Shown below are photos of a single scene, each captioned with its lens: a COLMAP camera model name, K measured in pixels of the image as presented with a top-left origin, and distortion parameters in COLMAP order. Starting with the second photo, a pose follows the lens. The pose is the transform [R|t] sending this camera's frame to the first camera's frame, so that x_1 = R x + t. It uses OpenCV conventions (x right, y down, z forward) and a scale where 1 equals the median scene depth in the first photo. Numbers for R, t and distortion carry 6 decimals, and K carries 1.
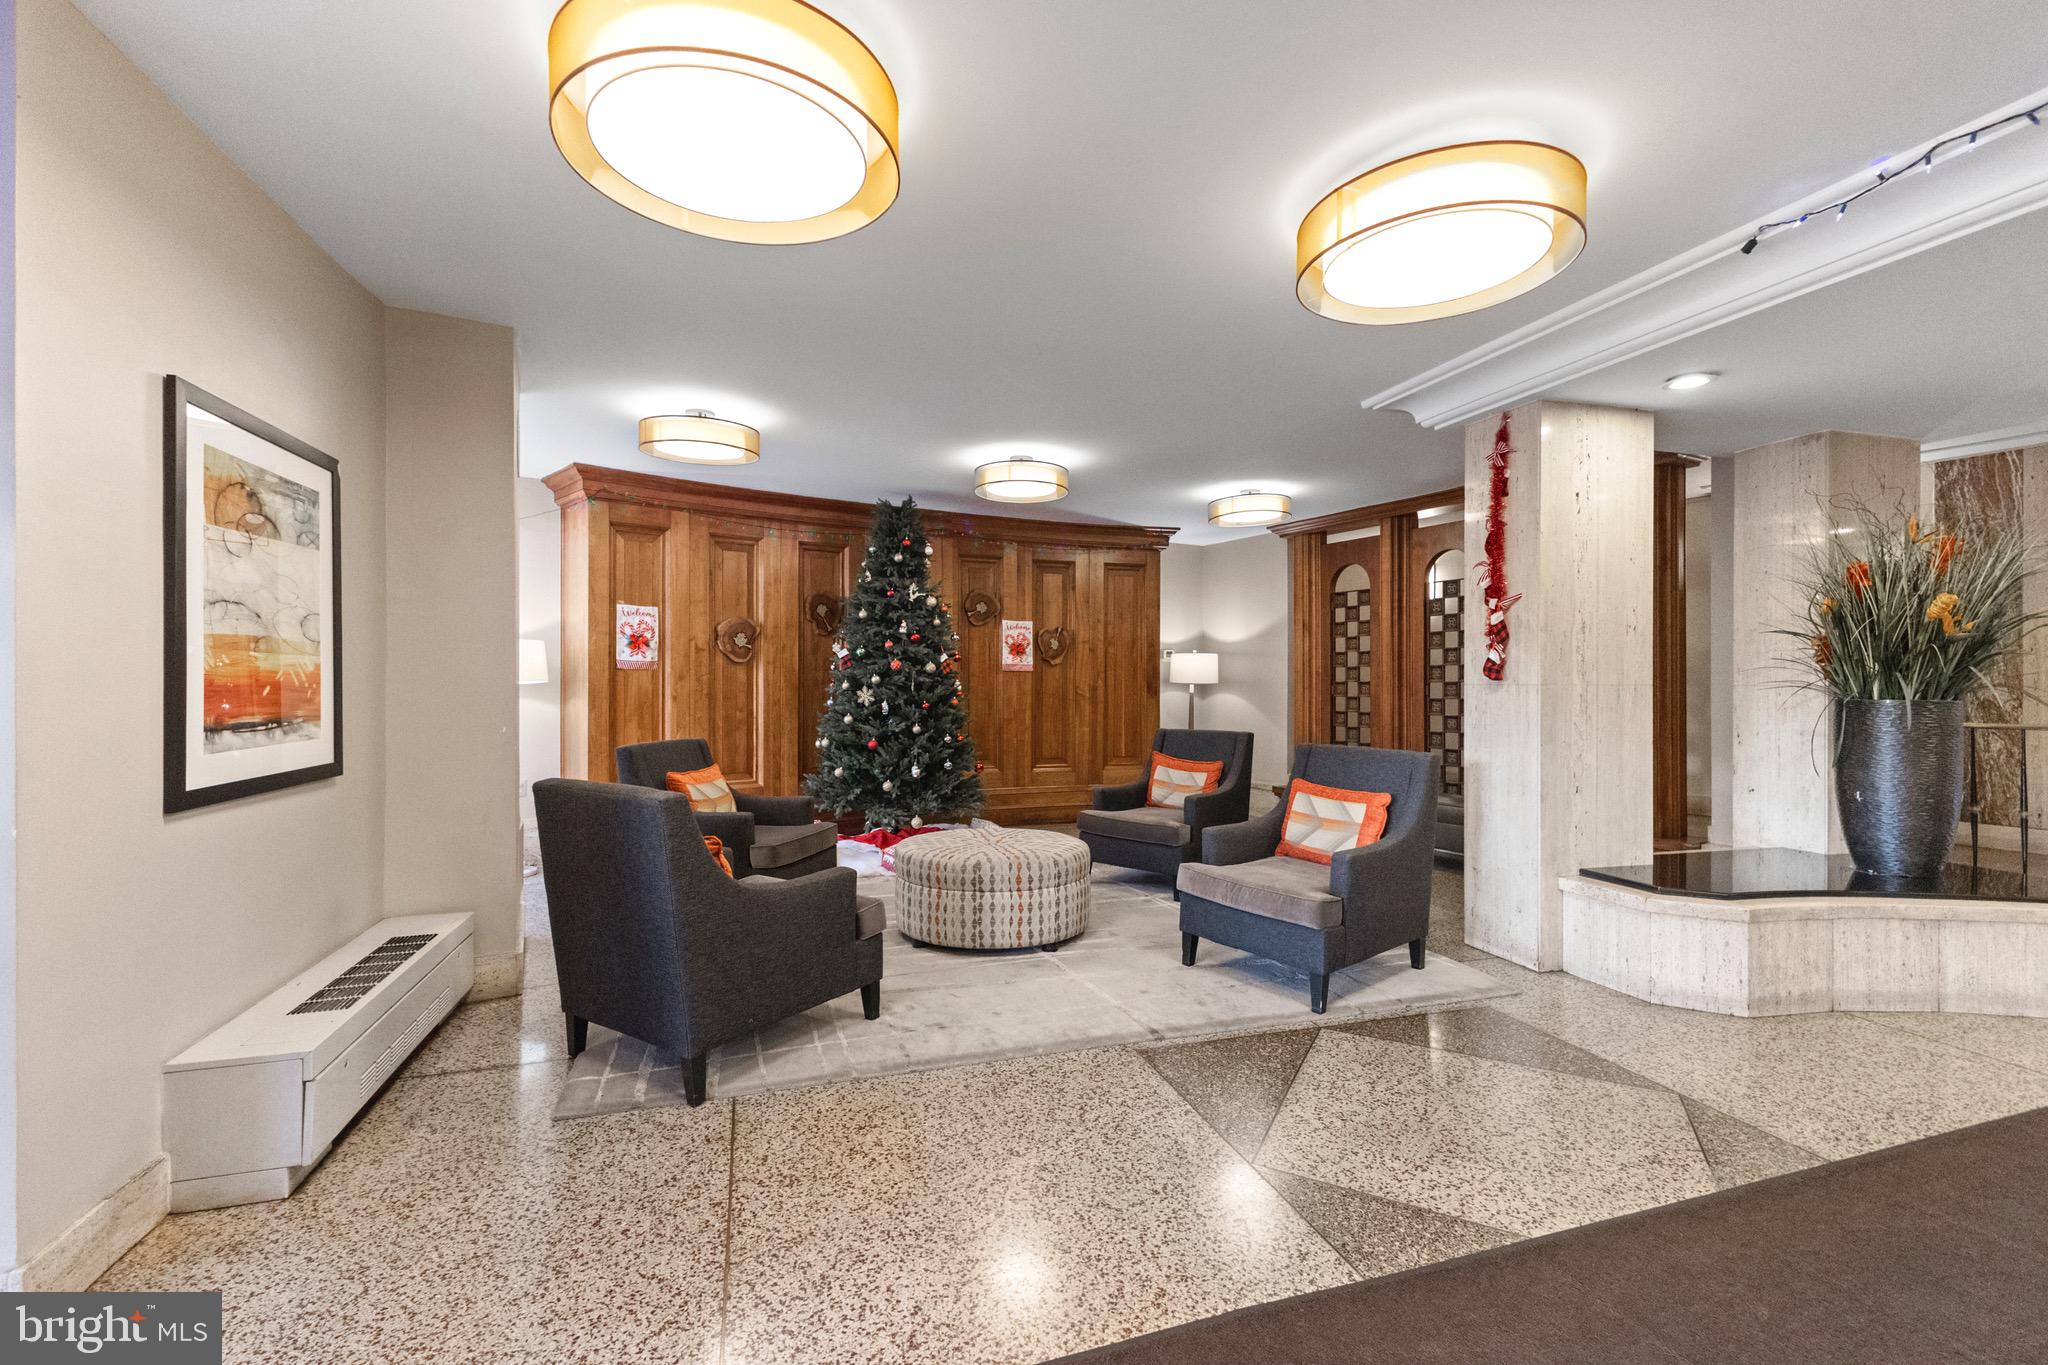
lens RADIAL K [[886.6, 0, 1023.0], [0, 886.6, 678.4], [0, 0, 1]] dist [0.014140, -0.004065]
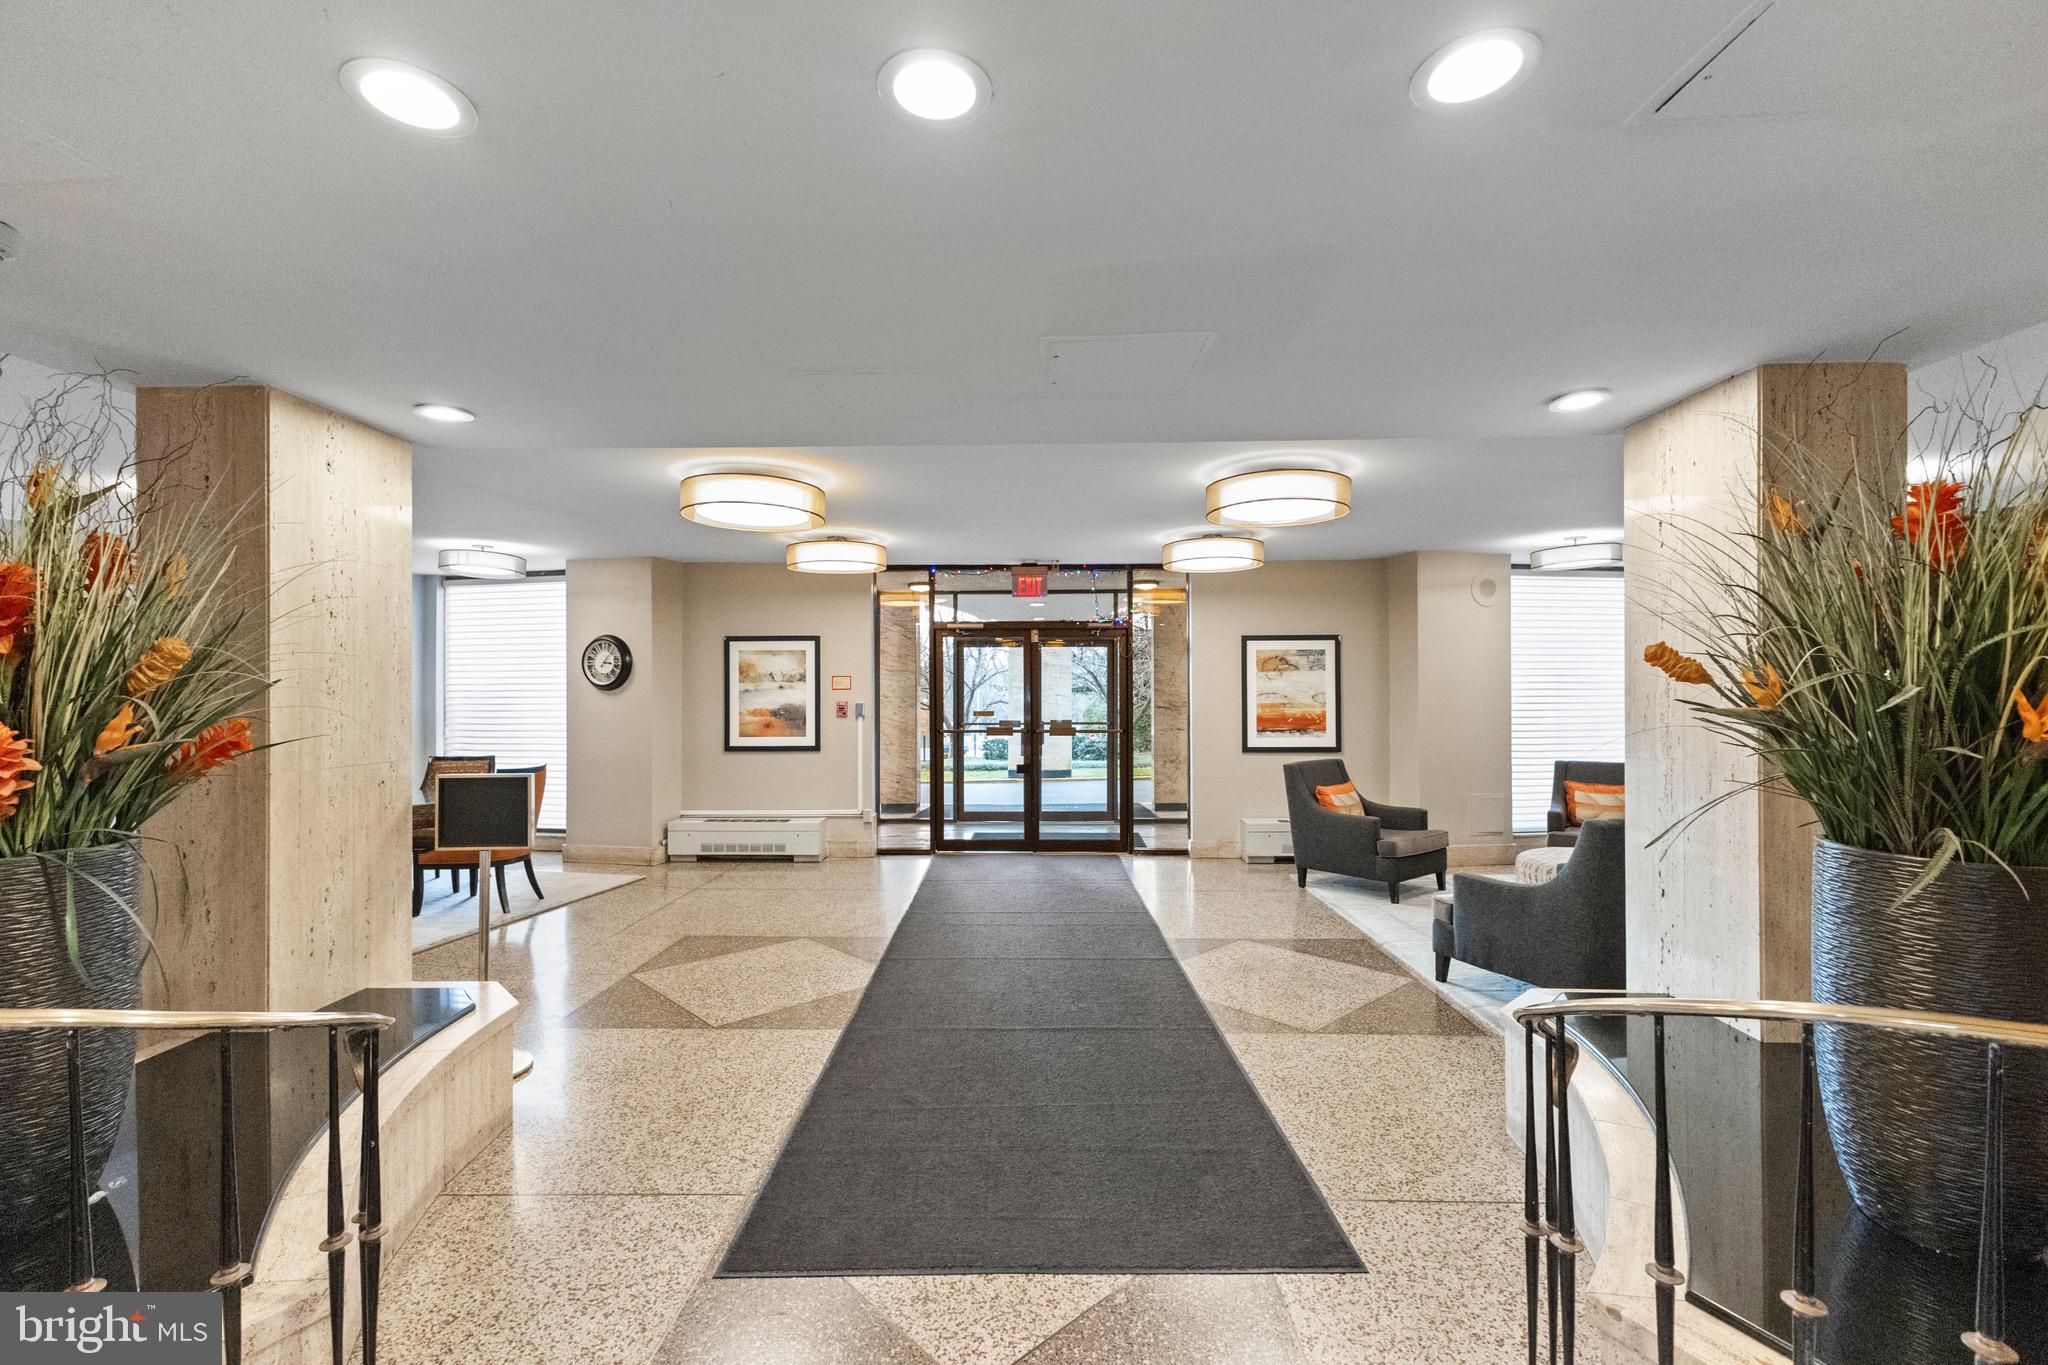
lens RADIAL K [[886.6, 0, 1023.0], [0, 886.6, 694.7], [0, 0, 1]] dist [0.014140, -0.004065]
pose [[-0.313150, 0.004119, -0.949695, 1.554512], [0.004106, 0.999987, 0.002983, -0.057575], [0.949695, -0.002965, -0.313163, 0.701815]]
